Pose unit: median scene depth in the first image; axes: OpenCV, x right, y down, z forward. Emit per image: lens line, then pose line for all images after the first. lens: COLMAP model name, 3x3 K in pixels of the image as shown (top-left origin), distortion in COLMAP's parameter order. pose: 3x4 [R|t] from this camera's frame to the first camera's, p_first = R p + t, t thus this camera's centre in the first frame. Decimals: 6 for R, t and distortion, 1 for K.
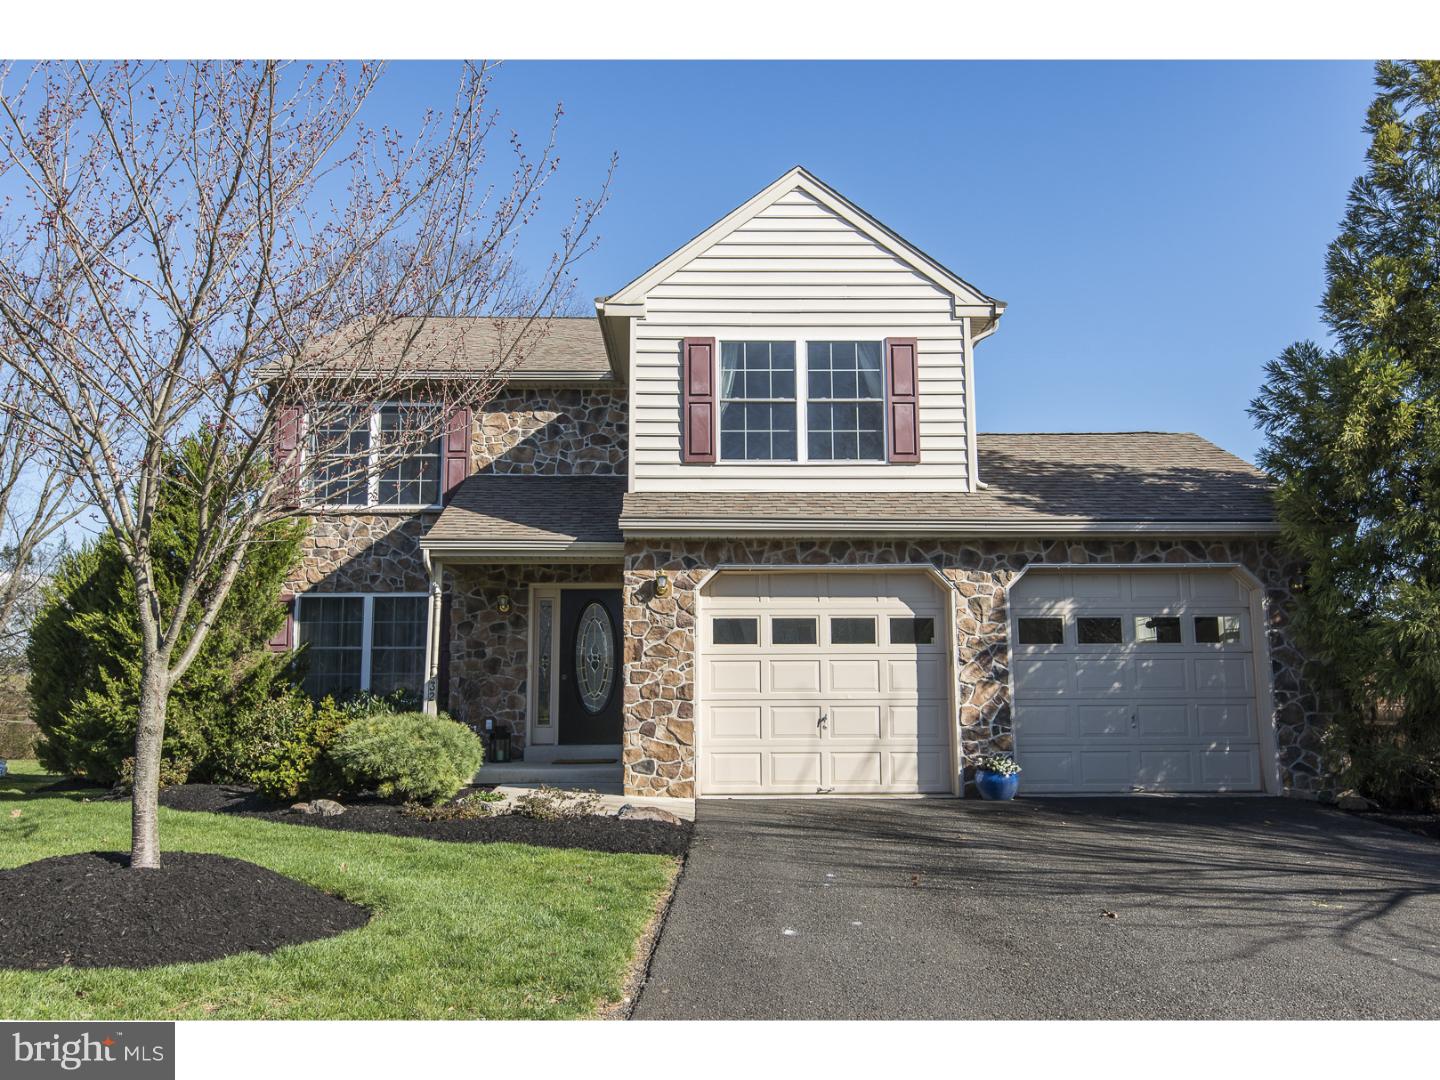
lens RADIAL K [[1151.8, 0, 719.5], [0, 1151.8, 539.6], [0, 0, 1]] dist [0.018706, -0.000451]
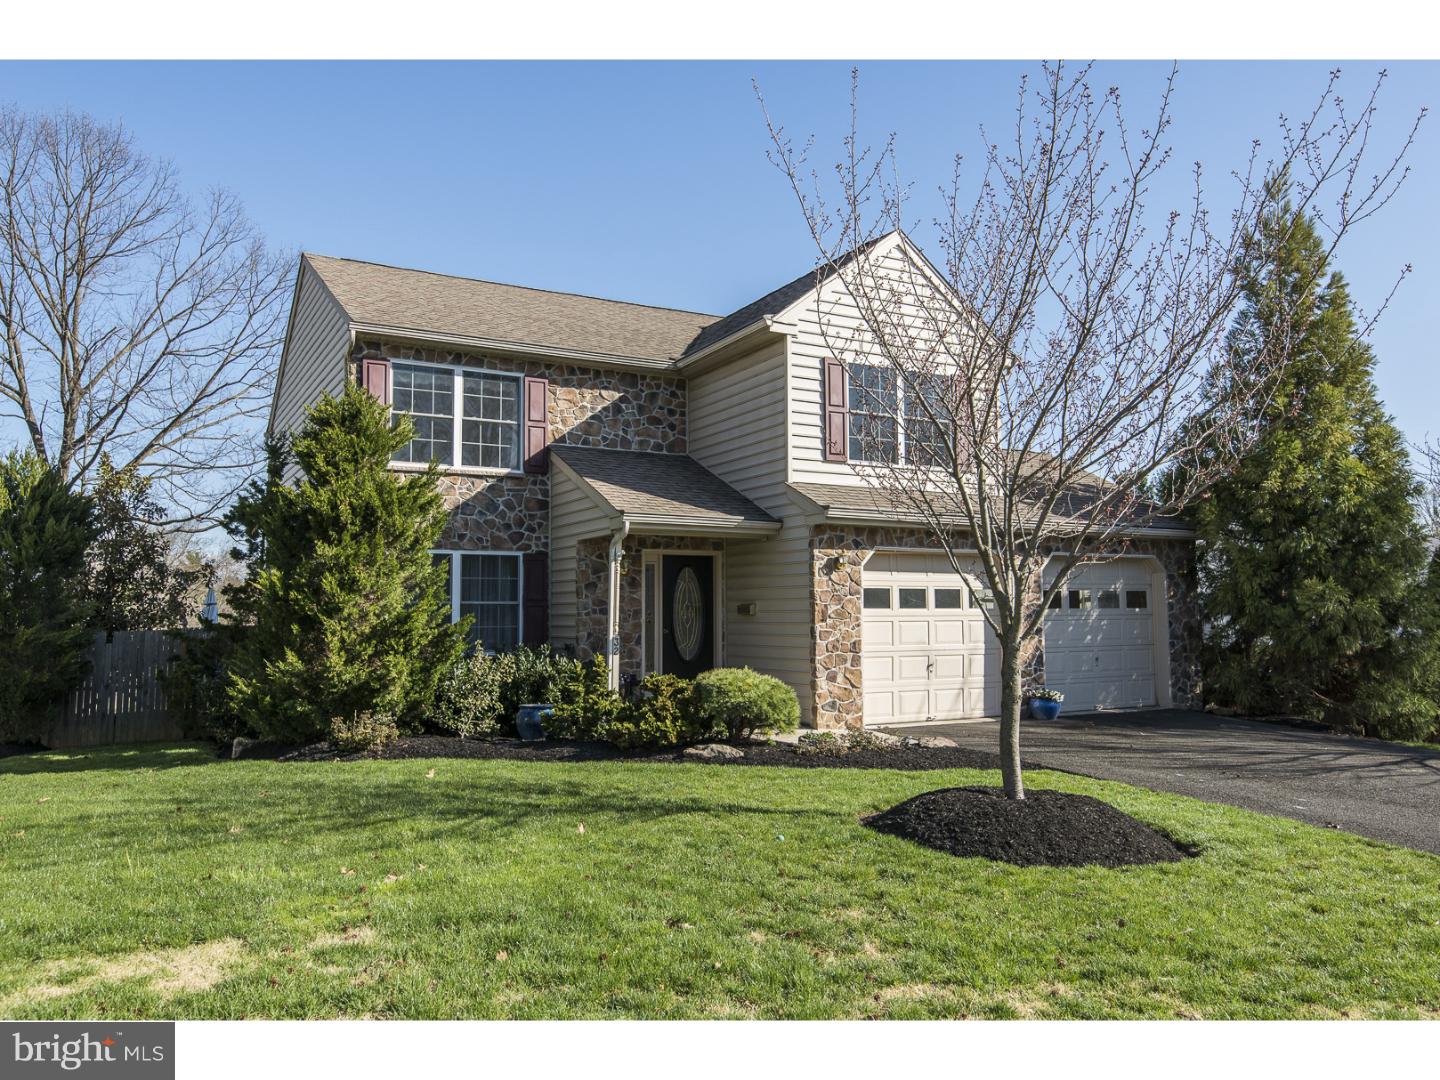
lens RADIAL K [[1087.5, 0, 718.6], [0, 1087.5, 541.3], [0, 0, 1]] dist [0.029785, 0.002917]
pose [[0.878024, 0.032421, 0.477518, -0.714982], [-0.062256, 0.996963, 0.046783, -0.028893], [-0.474551, -0.070804, 0.877376, 0.026783]]
